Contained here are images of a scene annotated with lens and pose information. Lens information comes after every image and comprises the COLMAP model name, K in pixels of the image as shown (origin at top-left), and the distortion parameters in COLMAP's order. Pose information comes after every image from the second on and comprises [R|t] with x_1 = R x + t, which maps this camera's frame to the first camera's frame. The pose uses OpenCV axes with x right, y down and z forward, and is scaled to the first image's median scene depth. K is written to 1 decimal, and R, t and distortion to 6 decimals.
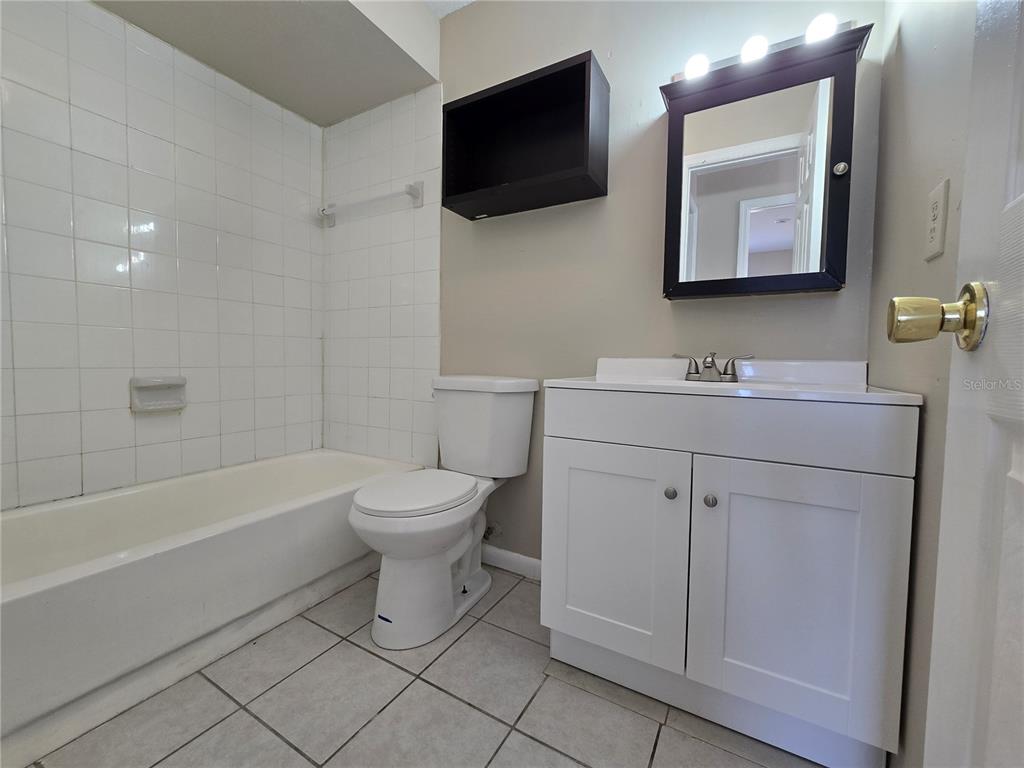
lens RADIAL K [[417.5, 0, 512.0], [0, 417.5, 384.0], [0, 0, 1]] dist [0.000116, 0.000009]
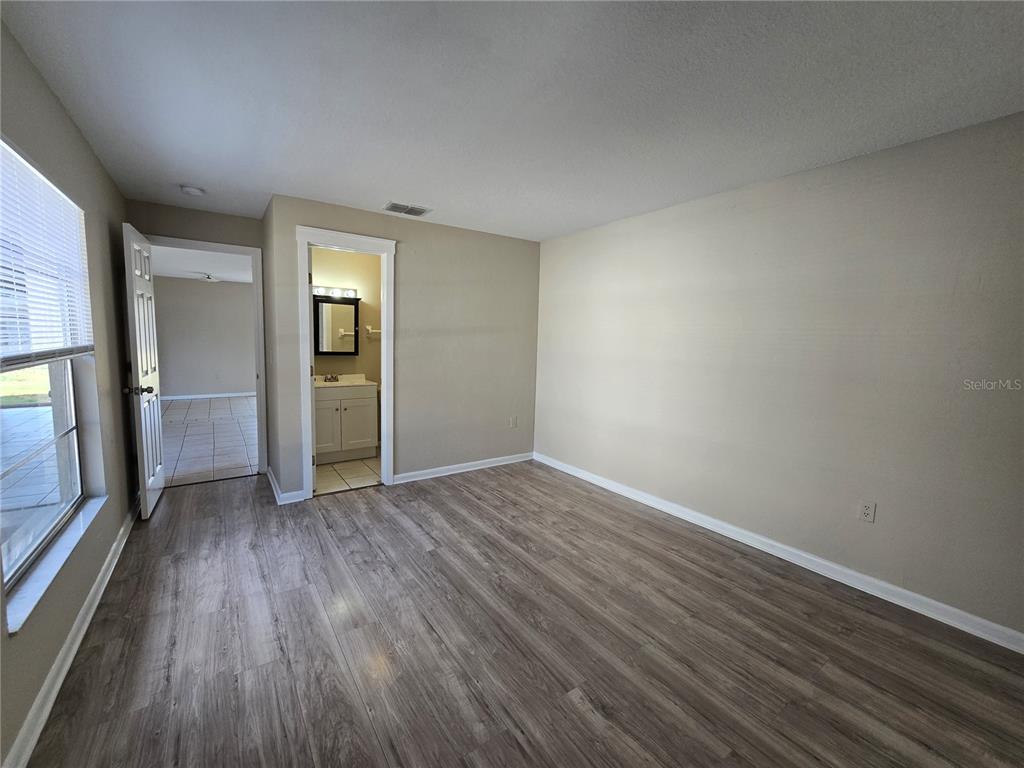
lens RADIAL K [[484.9, 0, 512.0], [0, 484.9, 384.0], [0, 0, 1]] dist [-0.000988, -0.000295]
pose [[0.483310, -0.095154, 0.870263, -2.409738], [0.038285, 0.995422, 0.087577, -0.296031], [-0.874612, -0.009009, 0.484740, -2.375914]]
